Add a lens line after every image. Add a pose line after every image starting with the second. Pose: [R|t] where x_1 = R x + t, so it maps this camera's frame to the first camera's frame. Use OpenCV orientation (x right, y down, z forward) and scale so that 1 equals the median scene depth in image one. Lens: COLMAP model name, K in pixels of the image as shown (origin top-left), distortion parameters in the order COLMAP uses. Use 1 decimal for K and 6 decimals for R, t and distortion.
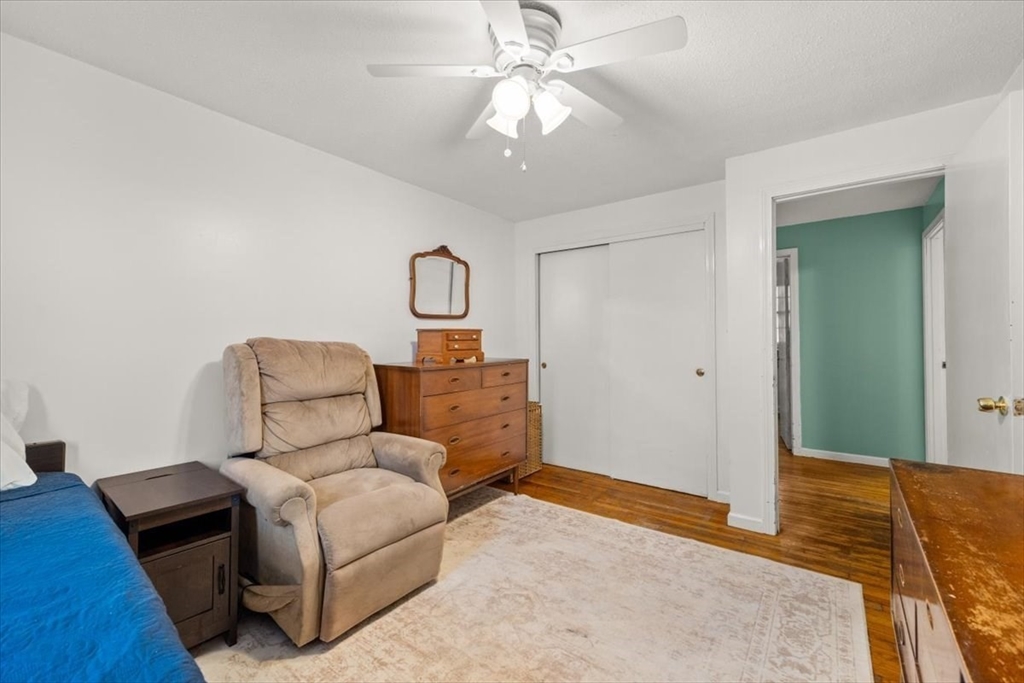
lens RADIAL K [[420.7, 0, 514.2], [0, 420.7, 338.7], [0, 0, 1]] dist [0.000205, 0.000153]
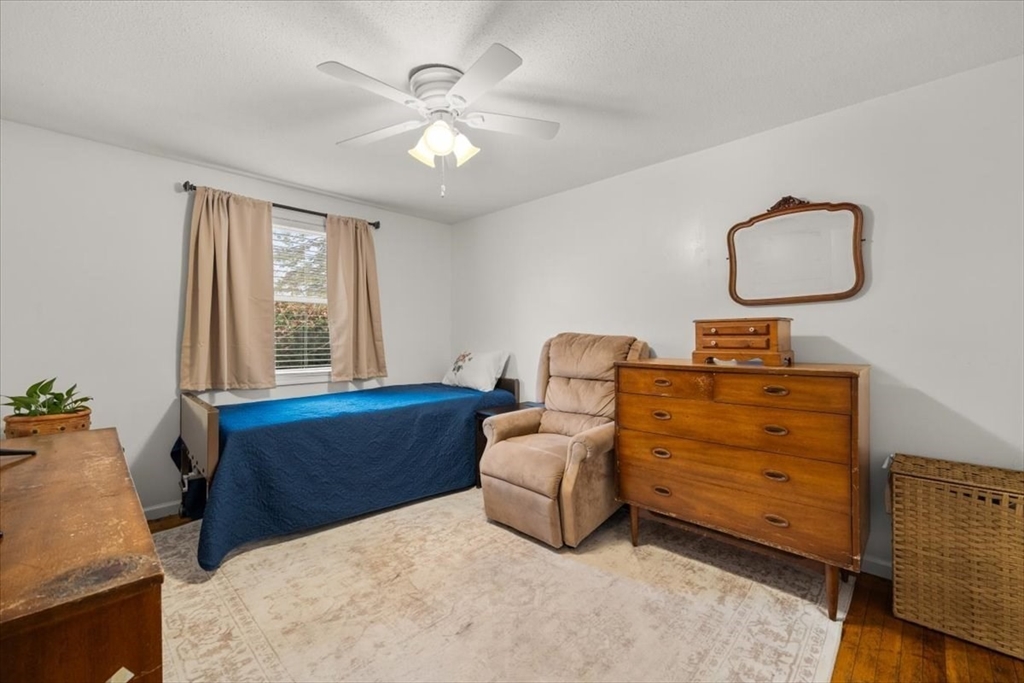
lens RADIAL K [[420.7, 0, 514.2], [0, 420.7, 338.7], [0, 0, 1]] dist [0.000205, 0.000153]
pose [[-0.124562, 0.013367, -0.992122, 0.693656], [0.006069, 0.999901, 0.012710, -0.000261], [0.992193, -0.004438, -0.124631, 0.773612]]
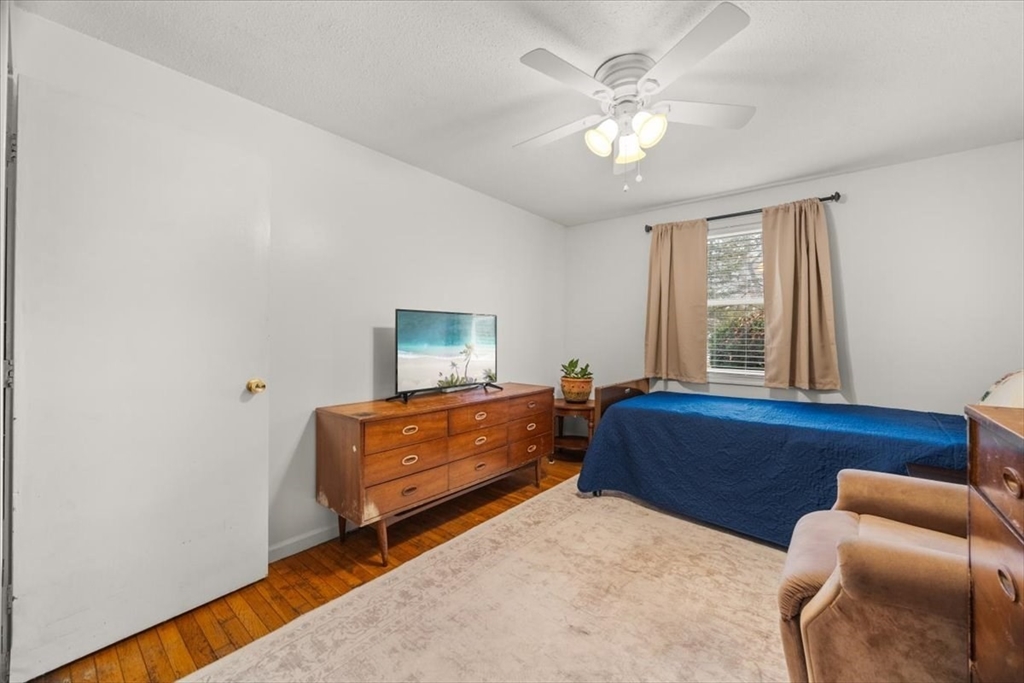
lens RADIAL K [[396.1, 0, 515.7], [0, 396.1, 337.1], [0, 0, 1]] dist [-0.001992, -0.000193]
pose [[-0.999184, 0.001291, 0.040369, 0.162667], [0.001195, 0.999996, -0.002395, 0.005004], [-0.040372, -0.002345, -0.999182, 1.207805]]
